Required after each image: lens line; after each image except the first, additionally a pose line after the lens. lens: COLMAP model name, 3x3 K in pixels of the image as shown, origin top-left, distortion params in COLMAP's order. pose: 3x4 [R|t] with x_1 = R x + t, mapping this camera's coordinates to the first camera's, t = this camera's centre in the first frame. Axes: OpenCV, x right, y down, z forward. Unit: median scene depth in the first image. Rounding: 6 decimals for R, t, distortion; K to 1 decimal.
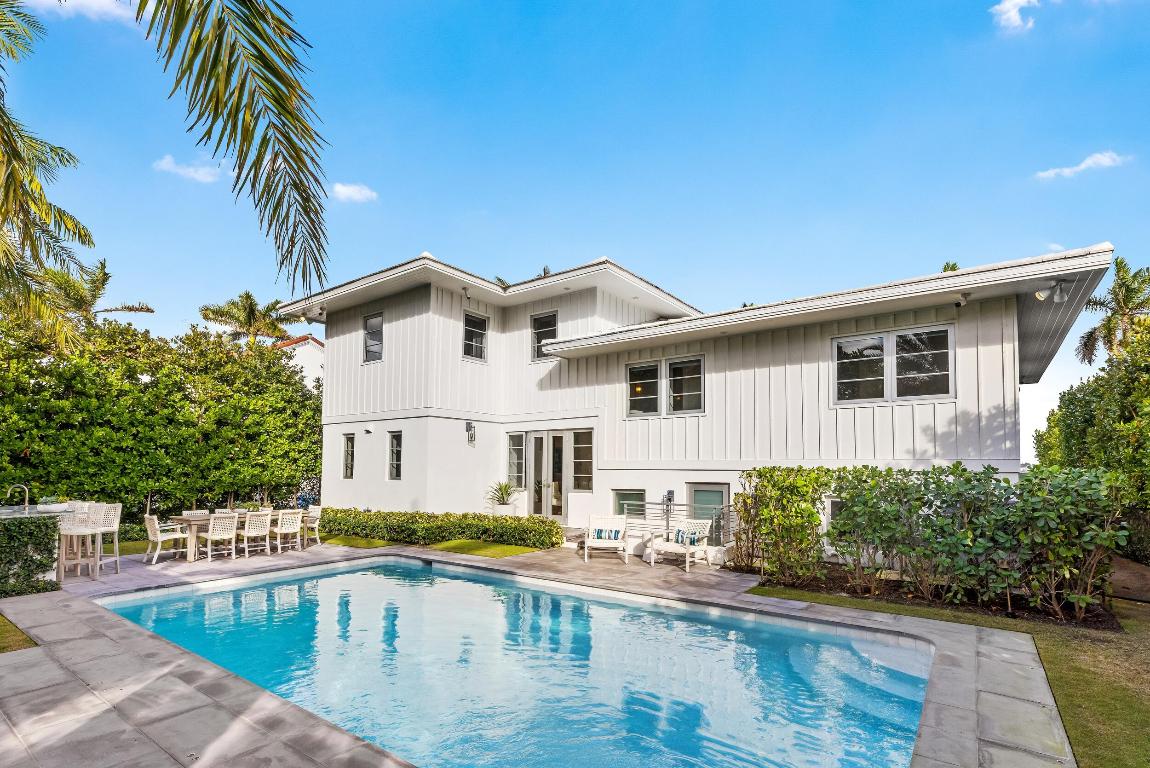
lens RADIAL K [[554.5, 0, 575.5], [0, 554.5, 441.0], [0, 0, 1]] dist [0.000697, 0.000626]
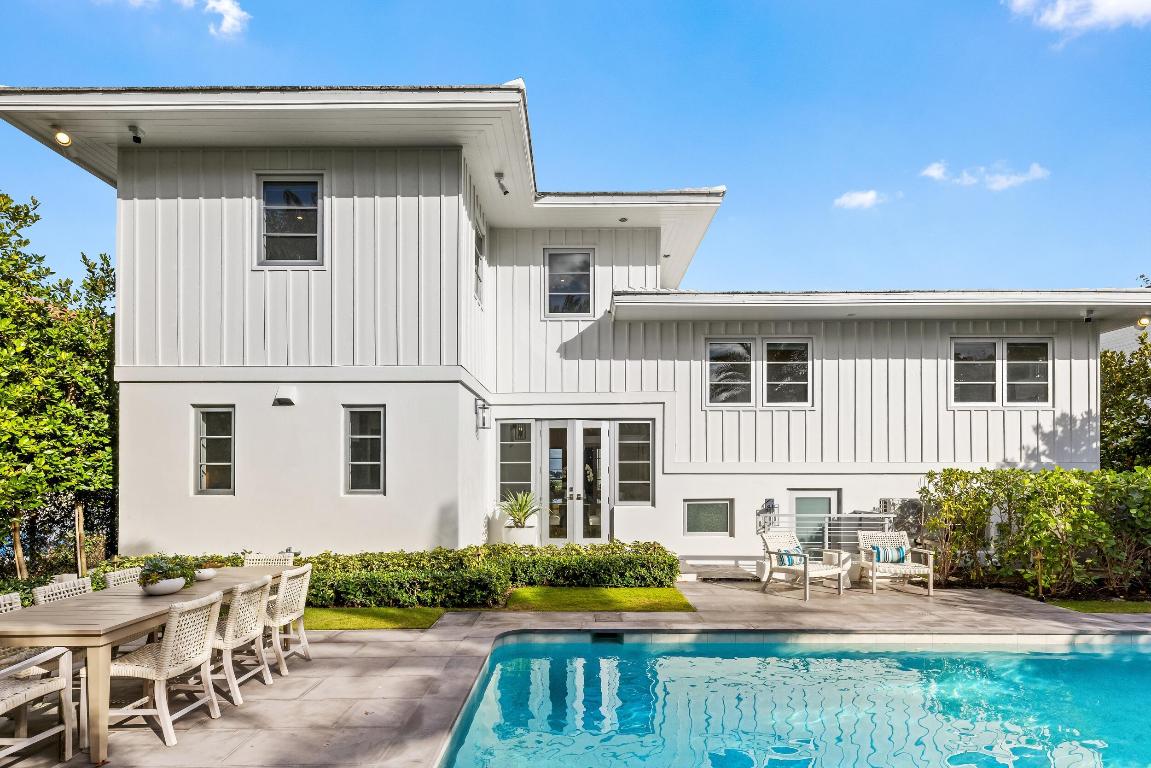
lens RADIAL K [[554.9, 0, 576.0], [0, 554.9, 441.1], [0, 0, 1]] dist [0.000697, 0.000626]
pose [[0.808513, 0.029753, 0.587725, -0.493296], [-0.023701, 0.999557, -0.017997, 0.023319], [-0.588000, 0.000621, 0.808860, 0.457593]]
